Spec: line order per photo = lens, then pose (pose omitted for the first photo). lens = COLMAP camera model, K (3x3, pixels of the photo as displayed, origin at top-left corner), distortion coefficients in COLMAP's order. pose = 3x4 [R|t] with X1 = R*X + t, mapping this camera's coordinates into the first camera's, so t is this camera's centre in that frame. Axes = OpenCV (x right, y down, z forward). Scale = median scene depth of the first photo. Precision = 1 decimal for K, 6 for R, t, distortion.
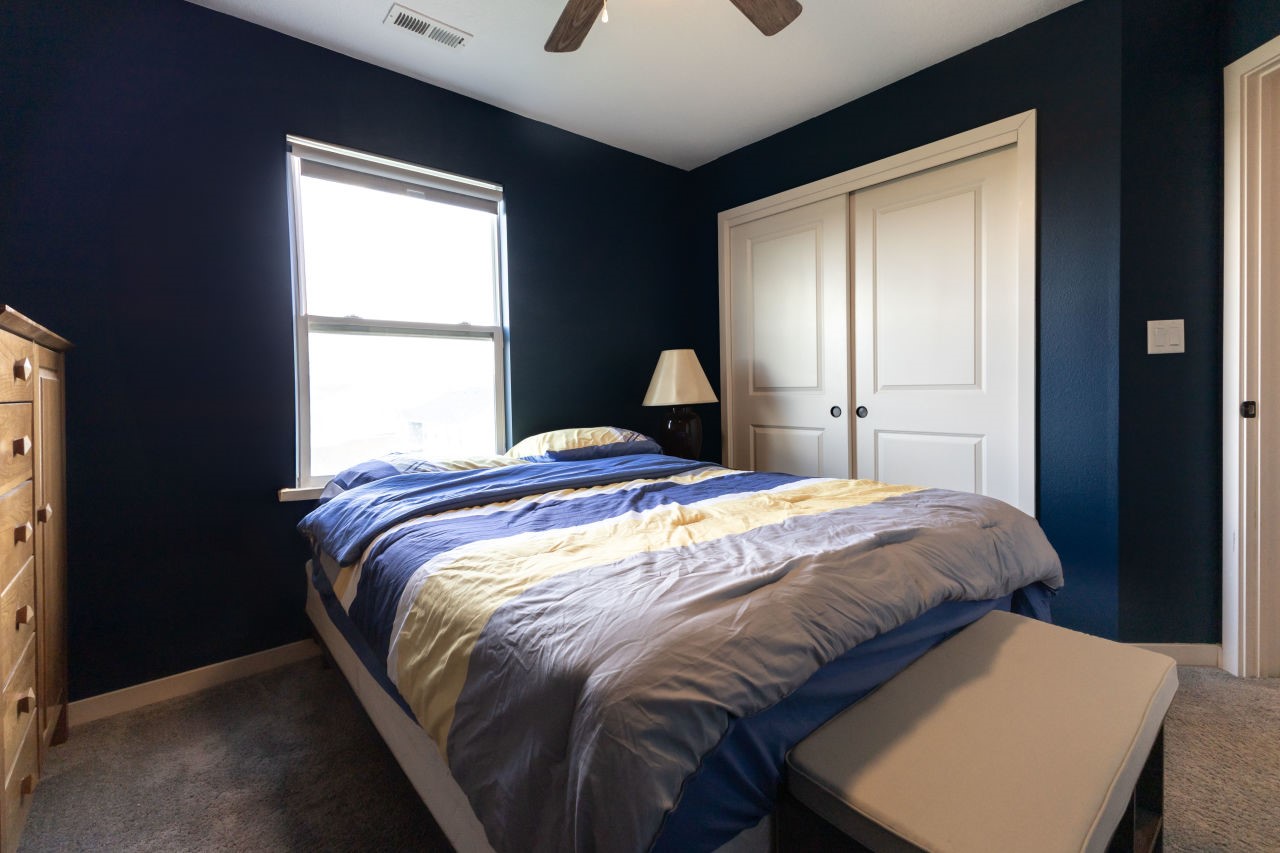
lens RADIAL K [[562.5, 0, 638.5], [0, 562.5, 395.2], [0, 0, 1]] dist [0.000677, -0.000018]
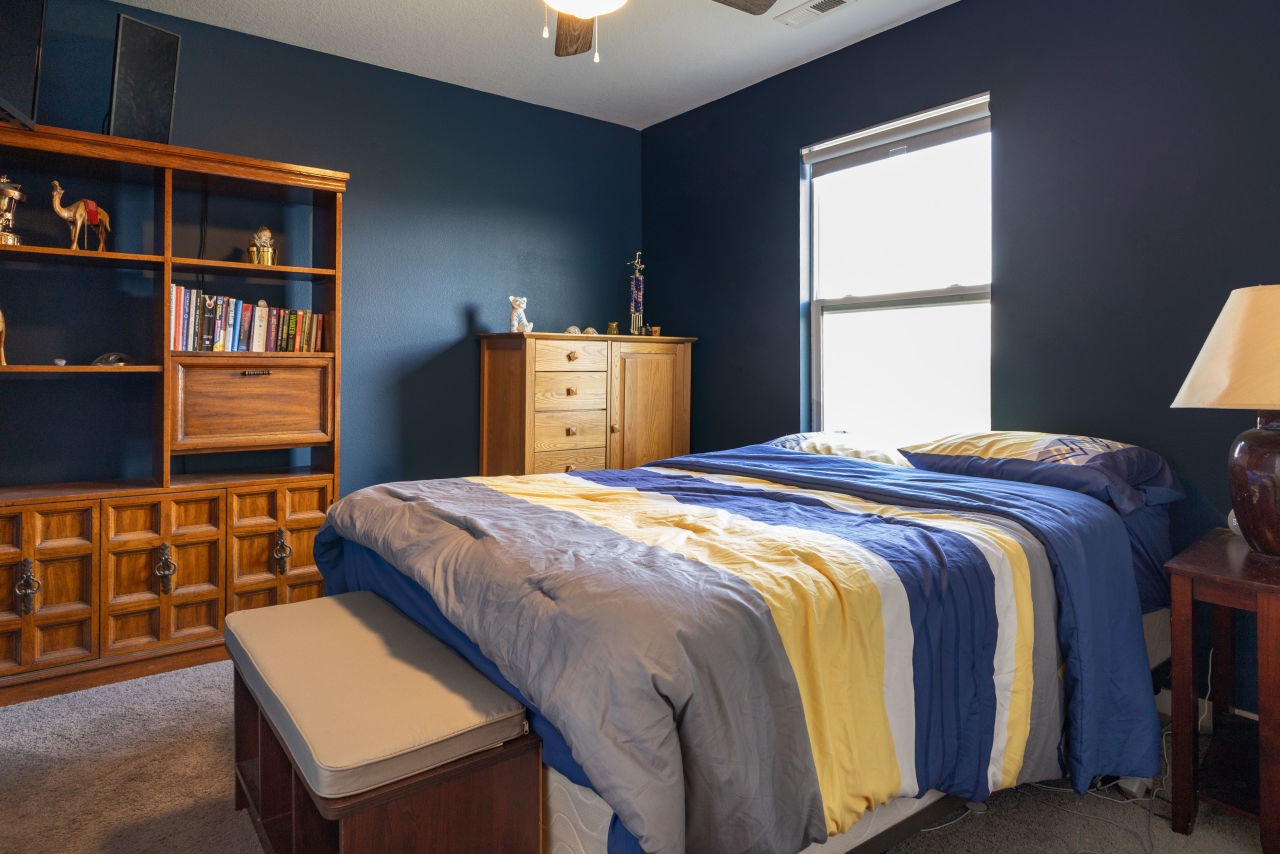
lens RADIAL K [[724.3, 0, 636.2], [0, 724.3, 372.3], [0, 0, 1]] dist [-0.000059, -0.000787]
pose [[-0.035044, 0.015397, -0.999267, 0.785094], [-0.013121, 0.999788, 0.015865, -0.015031], [0.999300, 0.013667, -0.034834, 0.619703]]
